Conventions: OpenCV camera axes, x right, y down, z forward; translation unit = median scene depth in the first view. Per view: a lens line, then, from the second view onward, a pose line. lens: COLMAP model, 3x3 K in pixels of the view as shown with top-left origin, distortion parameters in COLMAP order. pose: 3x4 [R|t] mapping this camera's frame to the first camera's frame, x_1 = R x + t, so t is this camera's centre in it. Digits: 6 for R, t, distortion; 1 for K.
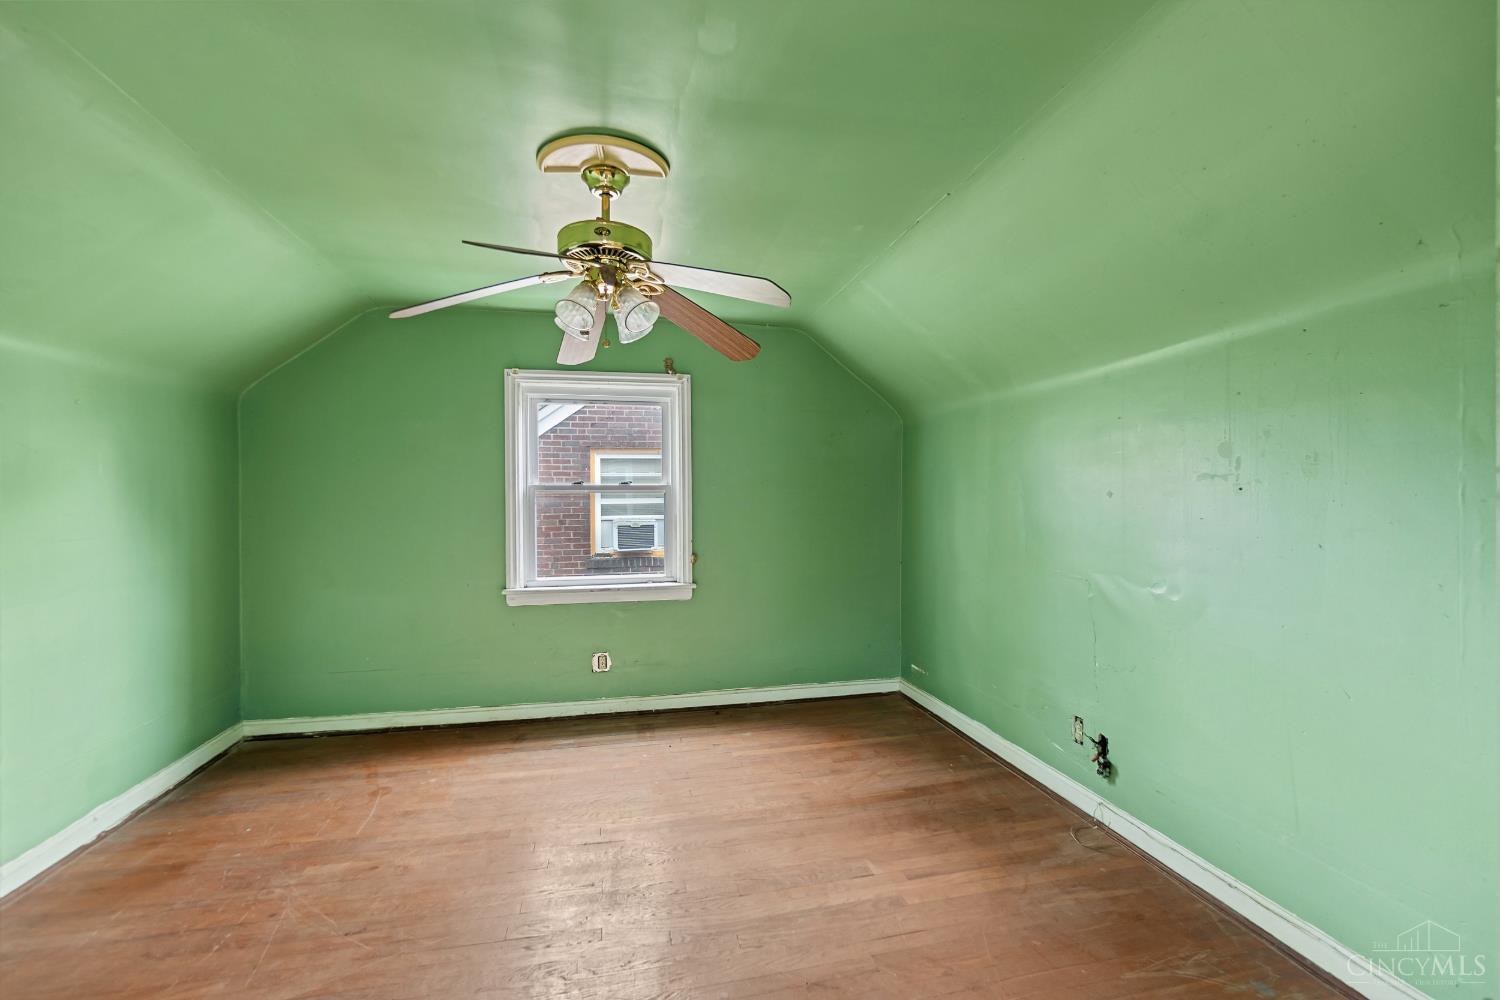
lens RADIAL K [[649.1, 0, 754.2], [0, 649.1, 500.3], [0, 0, 1]] dist [0.000188, 0.000661]
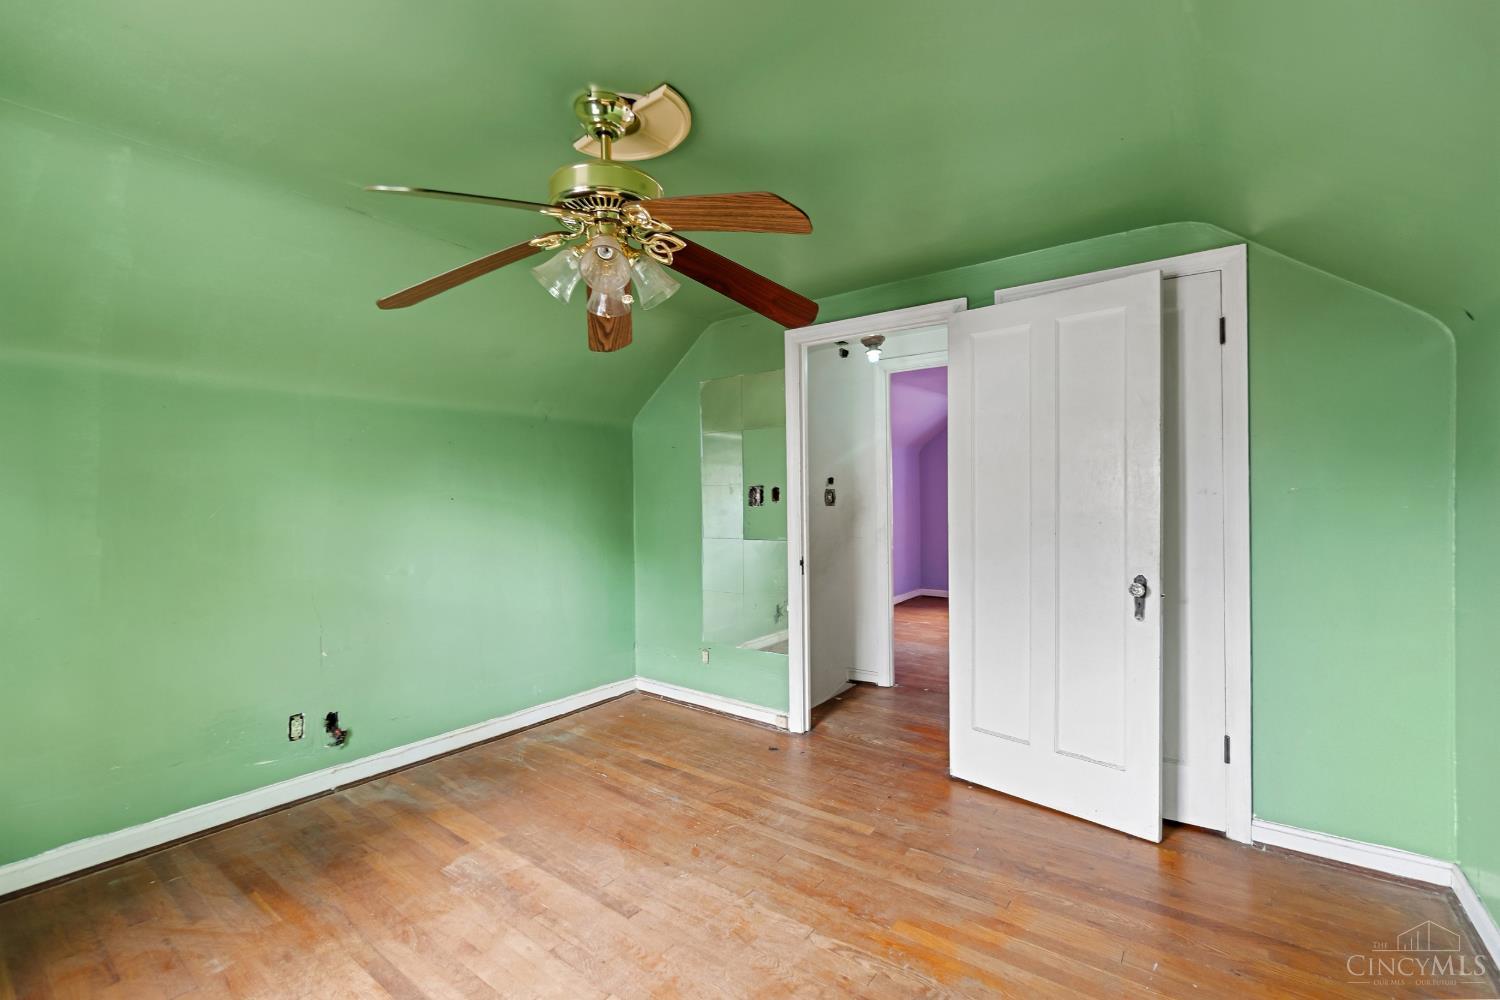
lens RADIAL K [[649.1, 0, 752.5], [0, 649.1, 499.6], [0, 0, 1]] dist [0.000188, 0.000661]
pose [[-0.658450, 0.020580, 0.752343, -0.833837], [0.020096, 0.999750, -0.009760, 0.015574], [-0.752356, 0.008693, -0.658699, 1.220556]]
